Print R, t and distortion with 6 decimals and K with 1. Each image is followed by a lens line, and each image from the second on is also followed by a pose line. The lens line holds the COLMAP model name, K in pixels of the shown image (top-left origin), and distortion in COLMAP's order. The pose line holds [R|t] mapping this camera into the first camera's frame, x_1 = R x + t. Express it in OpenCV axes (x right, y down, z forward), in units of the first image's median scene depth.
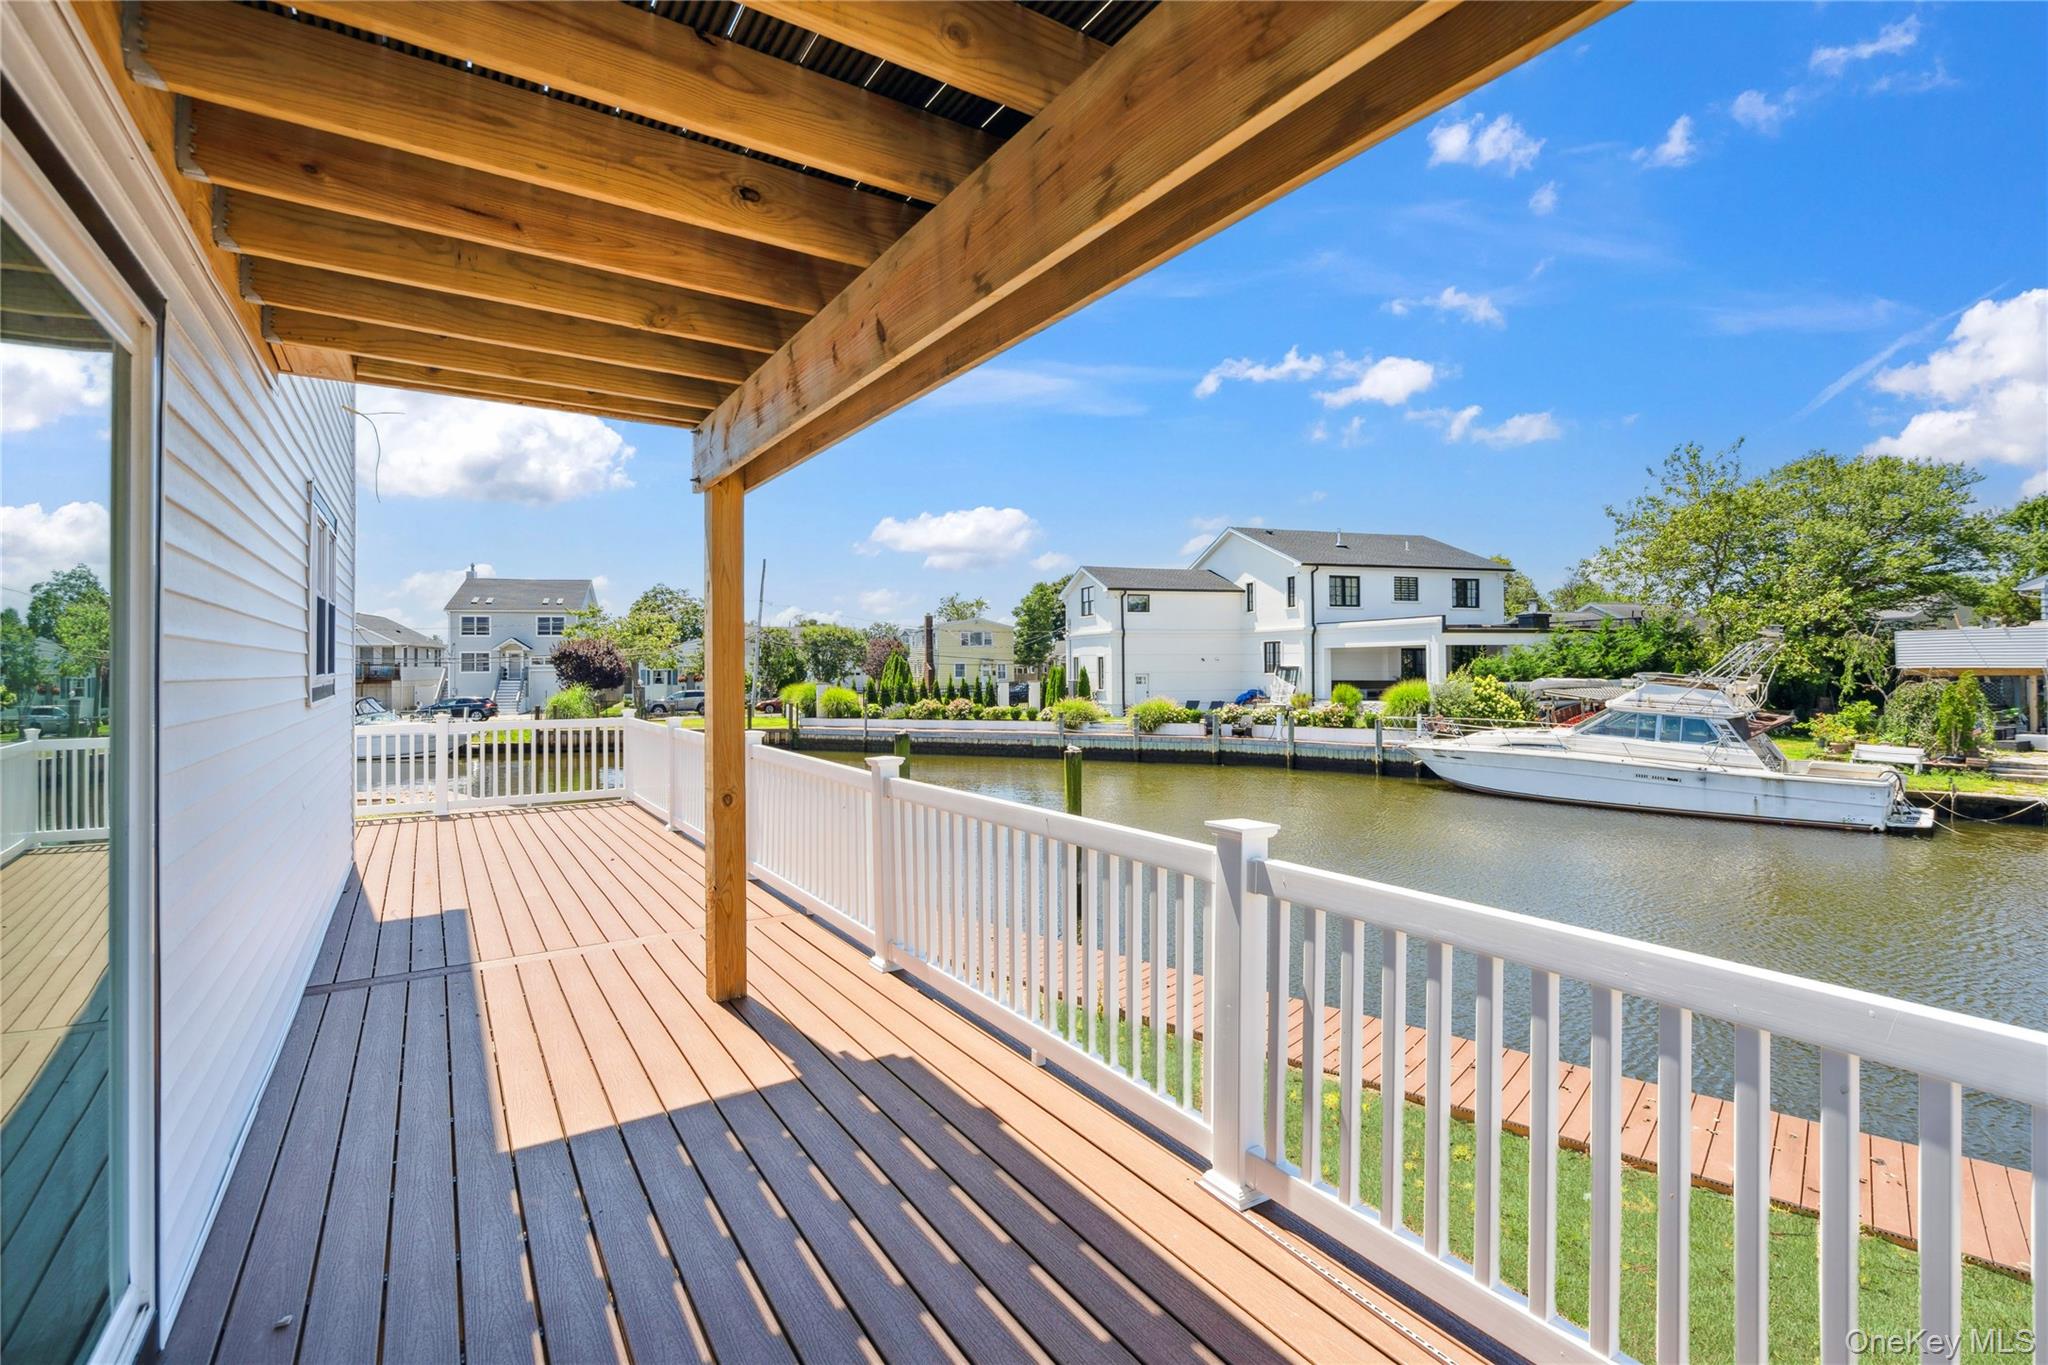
lens RADIAL K [[952.3, 0, 1025.9], [0, 952.3, 651.0], [0, 0, 1]] dist [-0.007328, 0.004964]
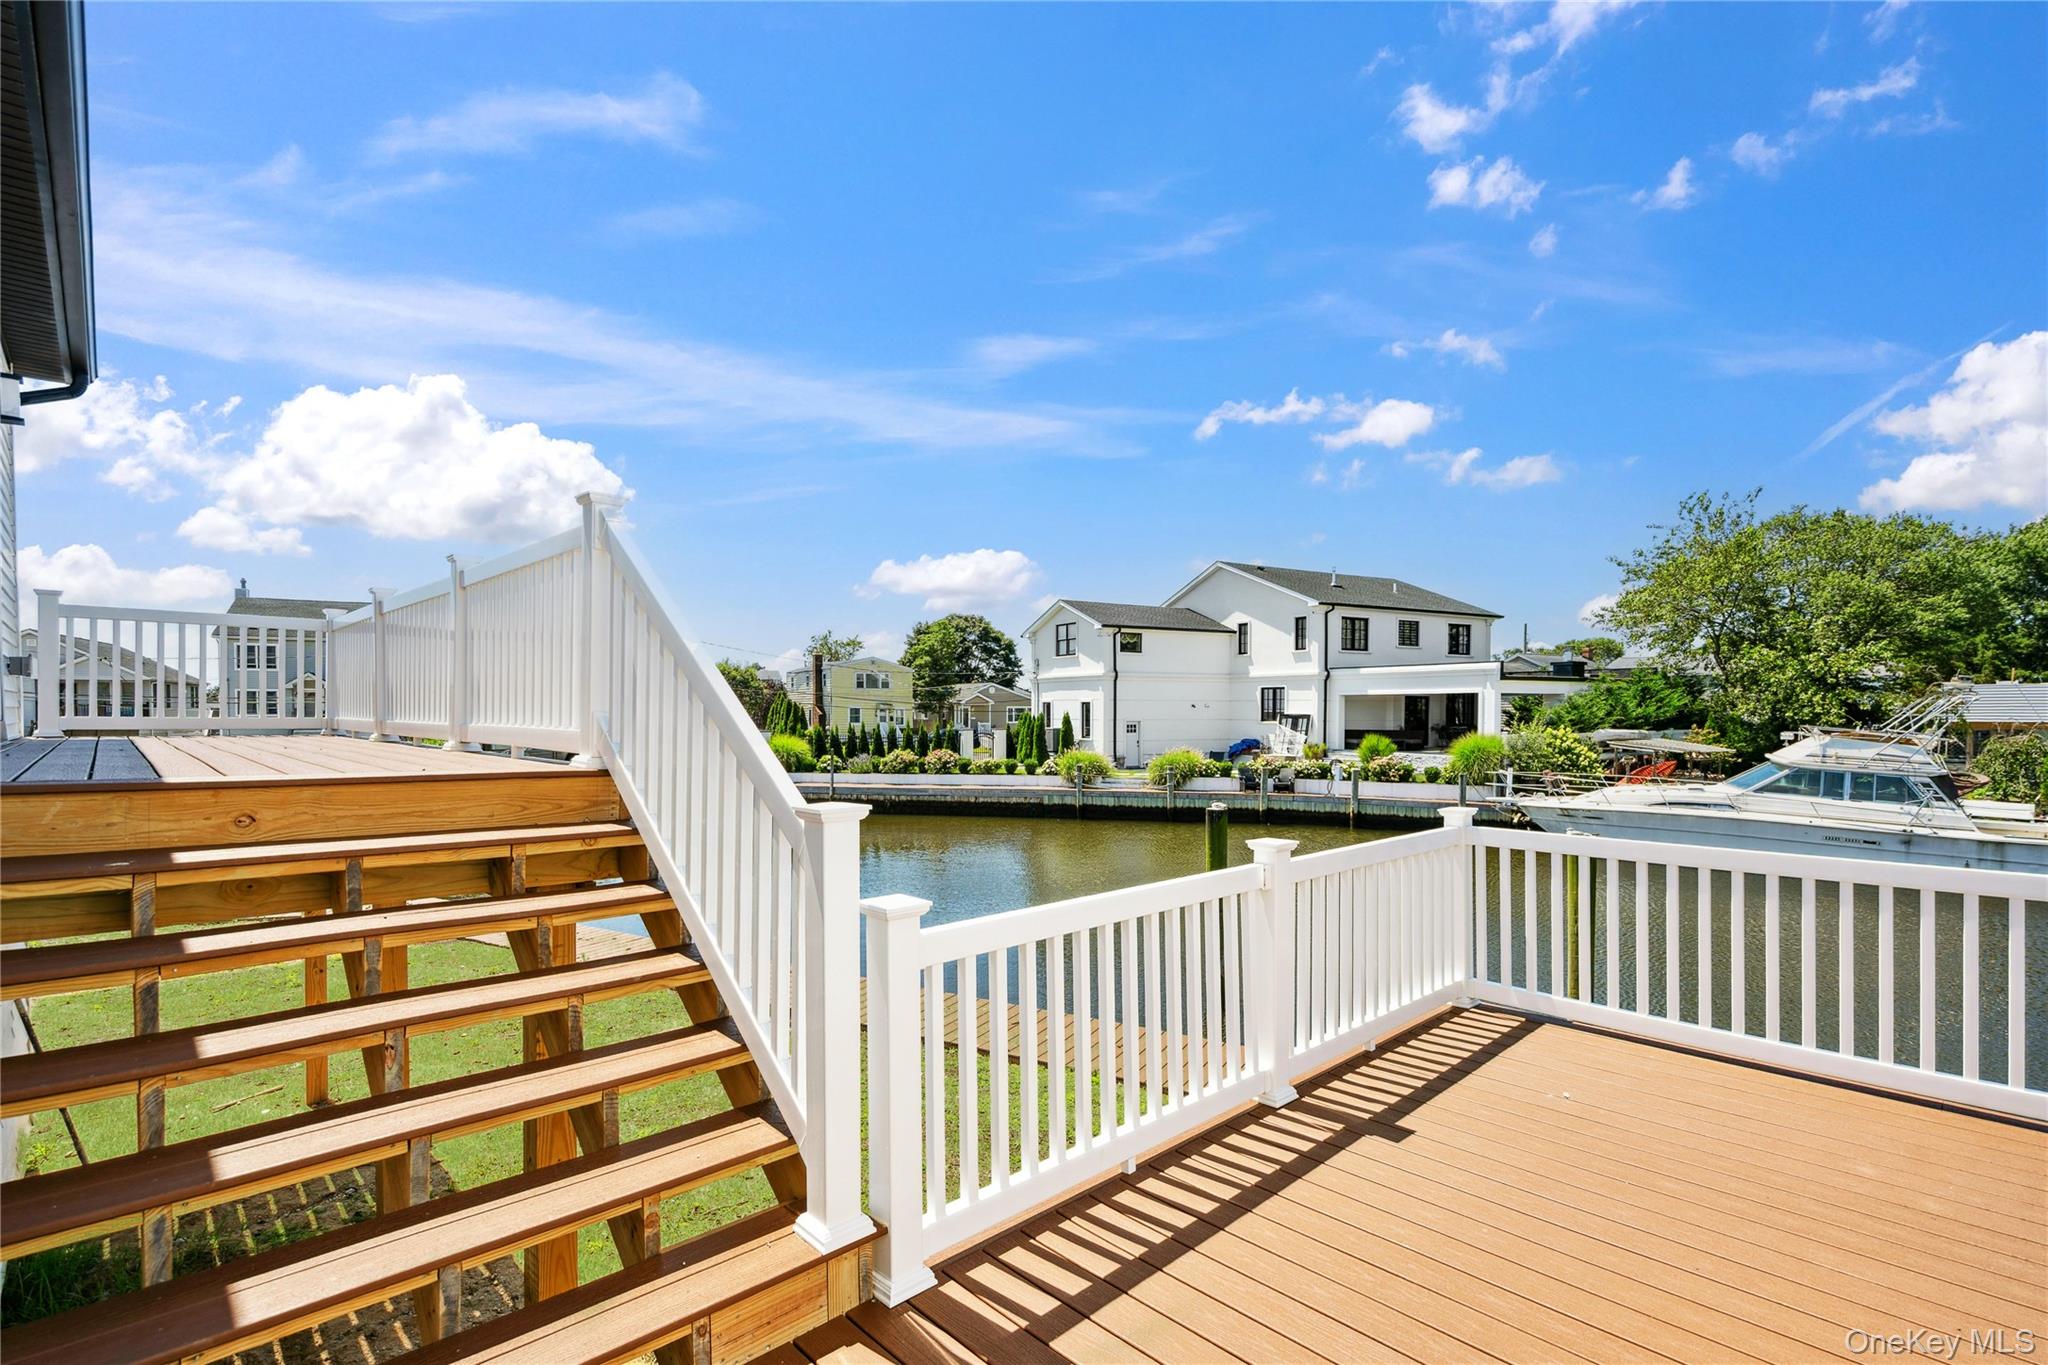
lens RADIAL K [[952.3, 0, 1030.5], [0, 952.3, 731.1], [0, 0, 1]] dist [-0.007328, 0.004964]
pose [[0.978817, 0.002942, 0.204717, -0.171664], [-0.010628, 0.999279, 0.036454, 0.001429], [-0.204462, -0.037858, 0.978142, 0.148434]]
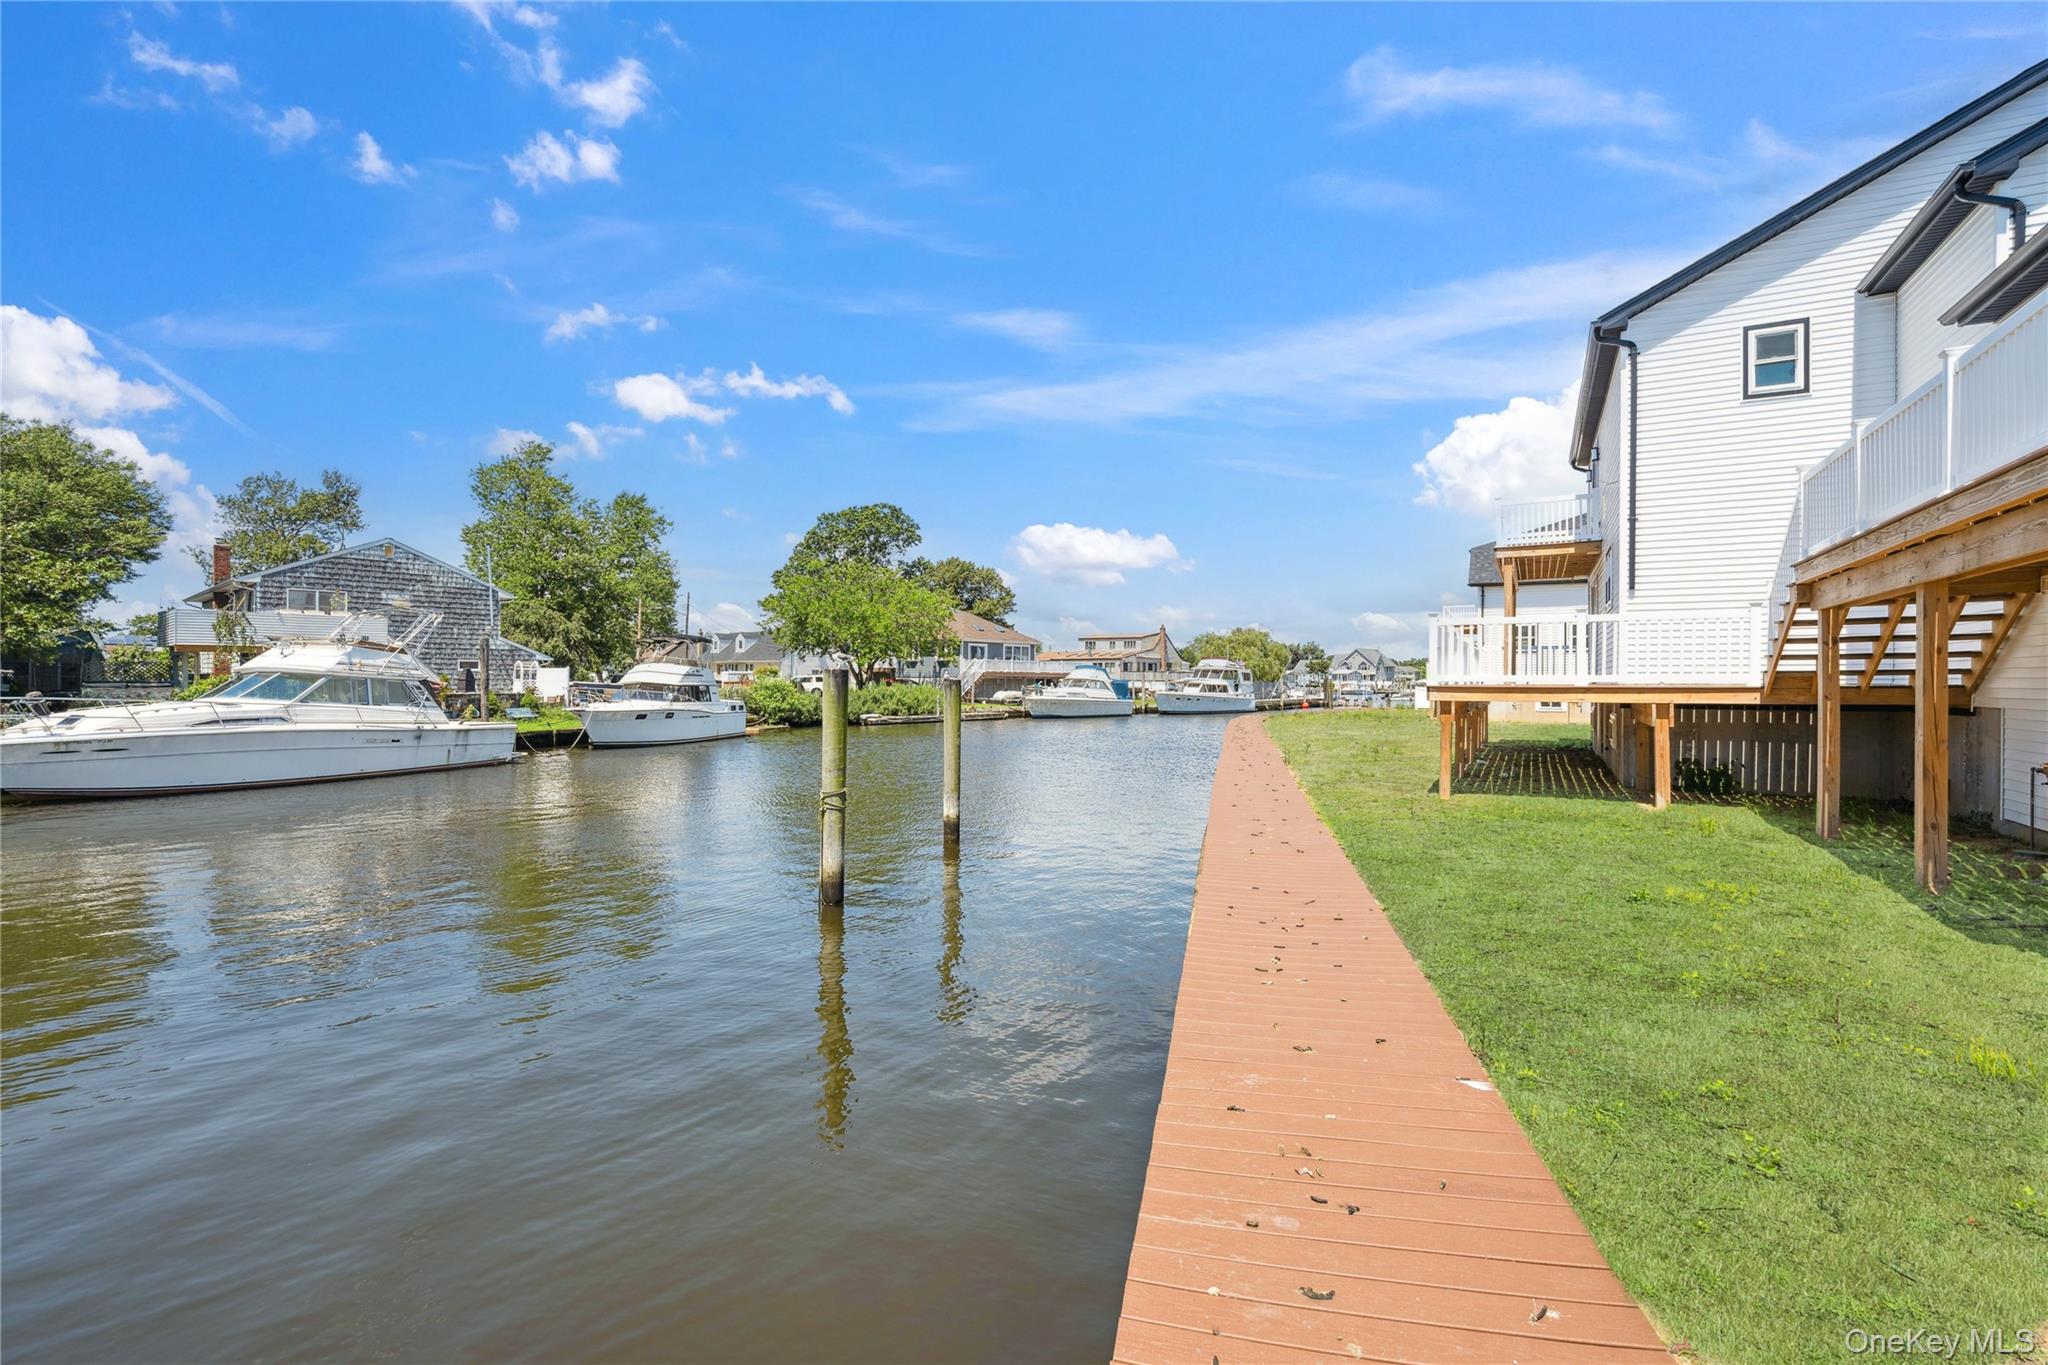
lens RADIAL K [[952.3, 0, 1016.1], [0, 952.3, 668.3], [0, 0, 1]] dist [-0.007328, 0.004964]
pose [[-0.498699, 0.018564, 0.866577, -0.300906], [-0.012572, 0.999511, -0.028647, 0.043706], [-0.866684, -0.025181, -0.498221, 0.518038]]
